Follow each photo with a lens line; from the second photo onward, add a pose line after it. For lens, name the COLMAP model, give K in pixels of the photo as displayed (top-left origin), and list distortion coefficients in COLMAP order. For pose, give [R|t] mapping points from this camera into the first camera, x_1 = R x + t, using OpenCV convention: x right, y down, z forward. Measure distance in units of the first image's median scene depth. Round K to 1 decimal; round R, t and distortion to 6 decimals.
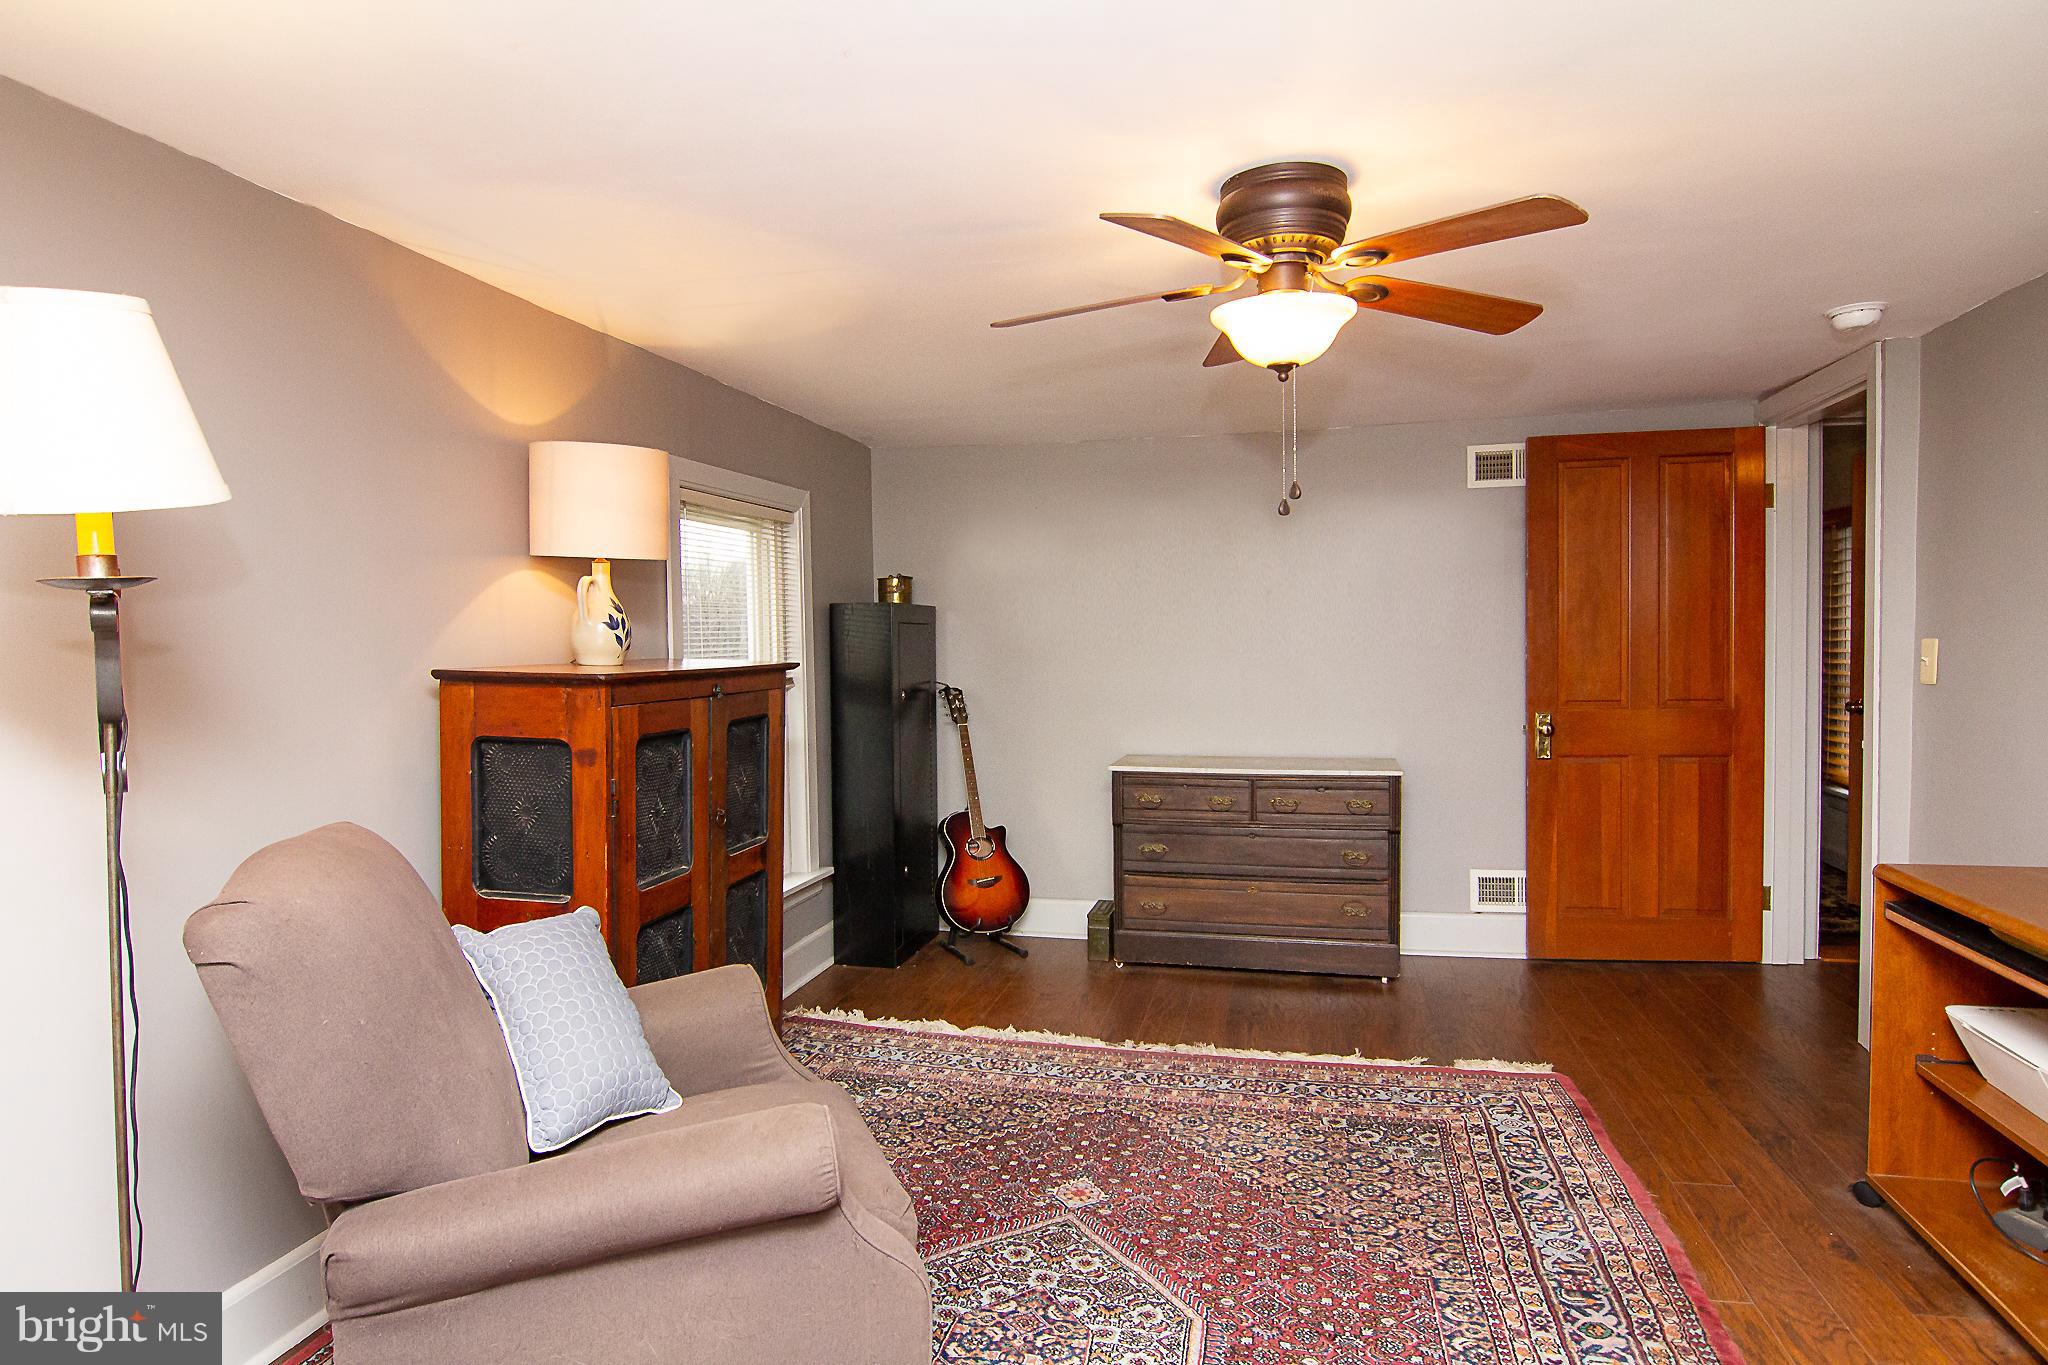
lens RADIAL K [[1204.3, 0, 1021.9], [0, 1204.3, 675.9], [0, 0, 1]] dist [-0.015063, -0.001659]
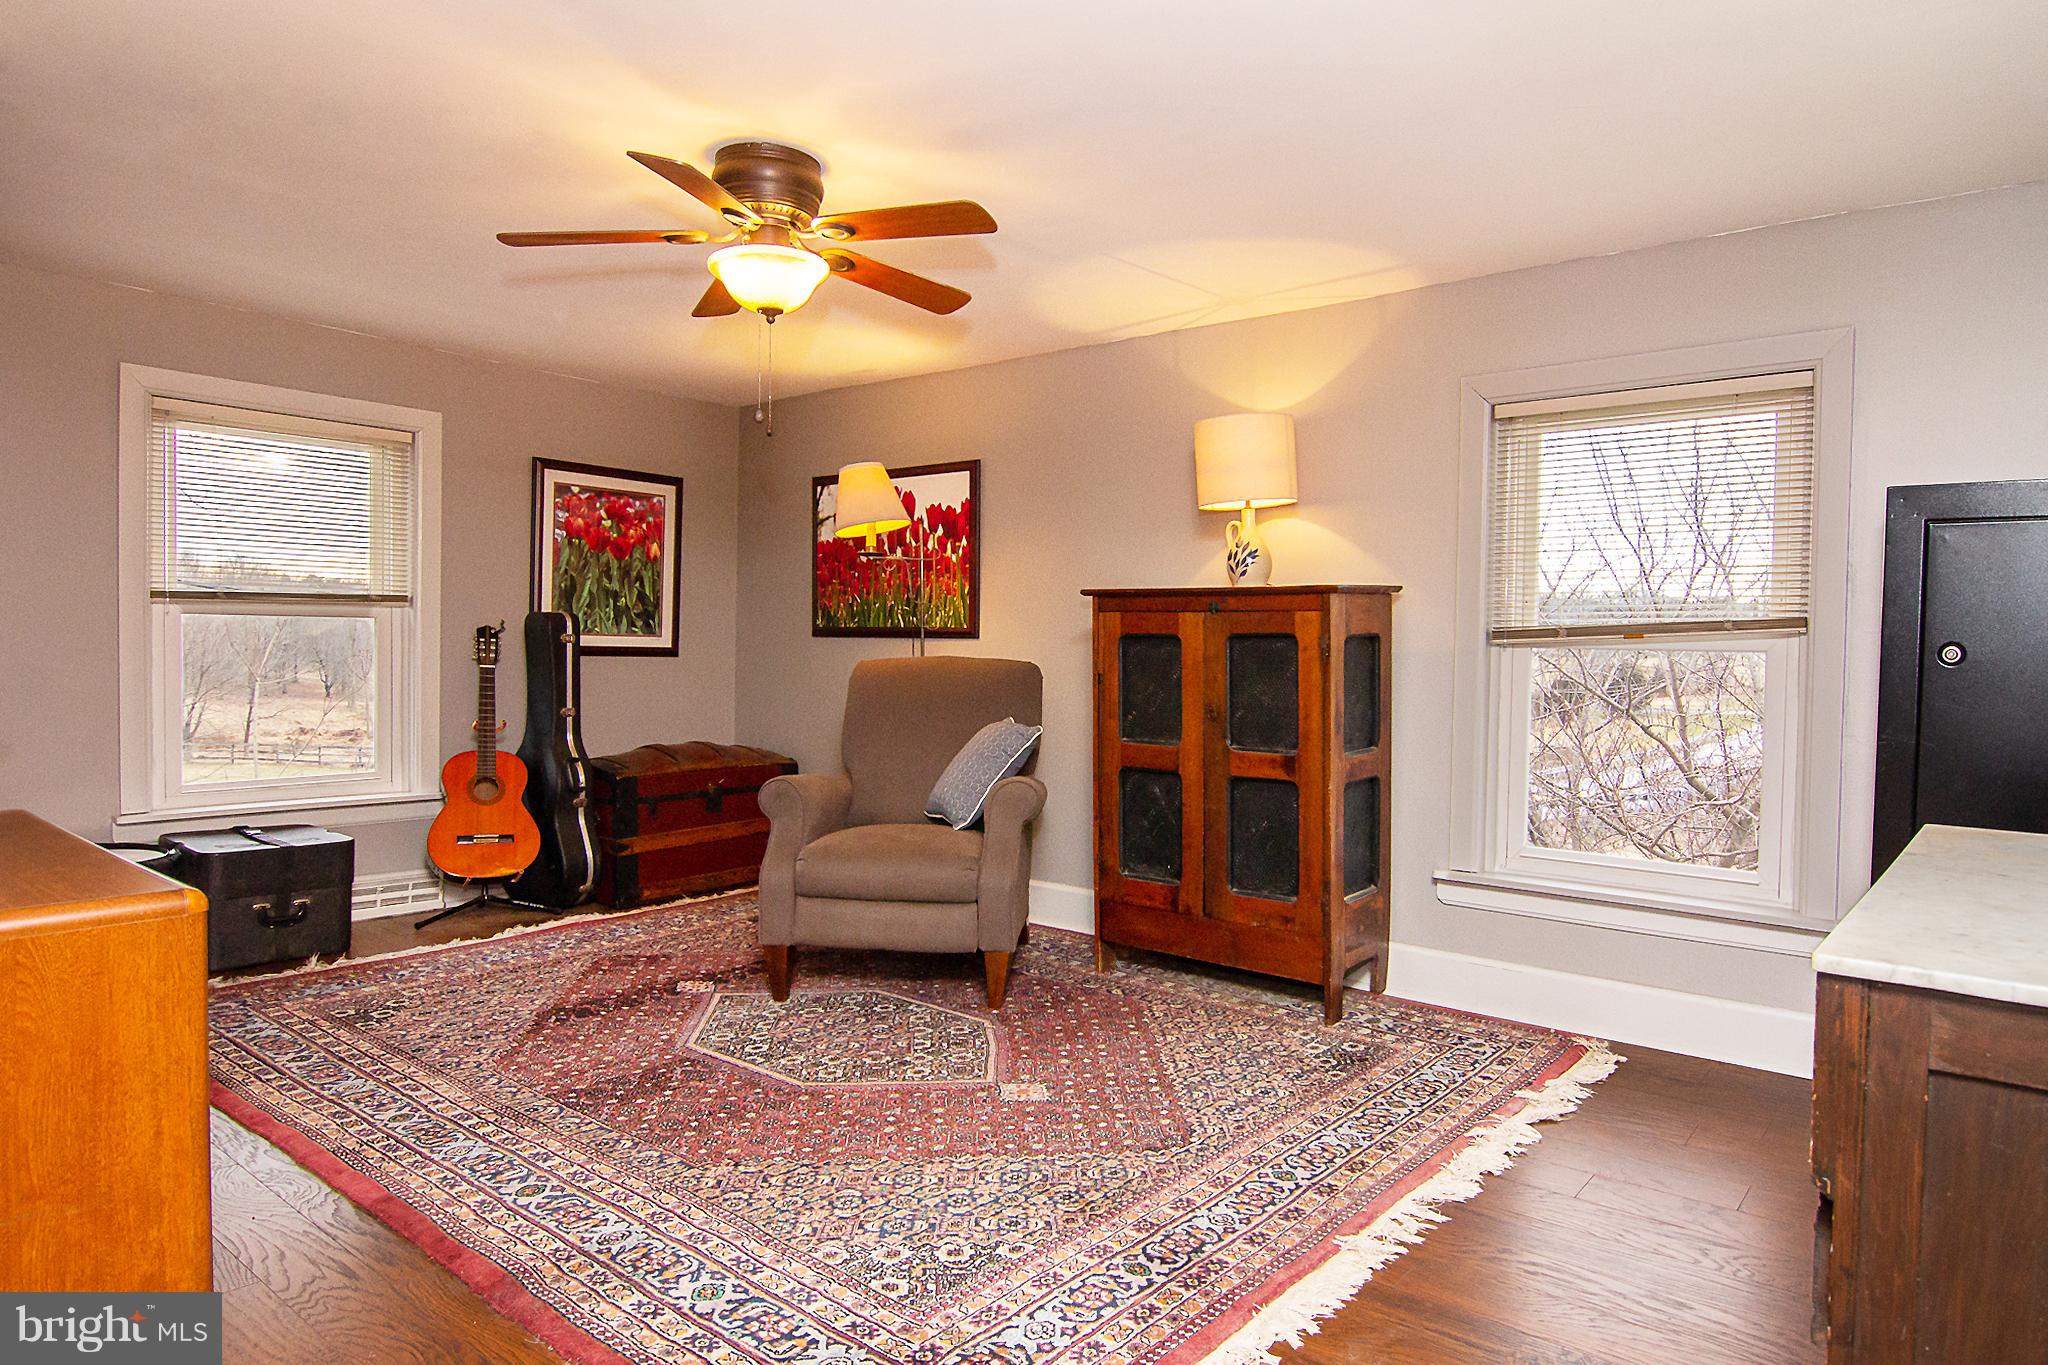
lens RADIAL K [[1204.3, 0, 1022.5], [0, 1204.3, 671.4], [0, 0, 1]] dist [-0.015063, -0.001659]
pose [[-0.470964, 0.029842, -0.881647, 0.957192], [-0.041443, 0.997576, 0.055904, 0.017471], [0.881178, 0.062867, -0.468586, 1.484446]]
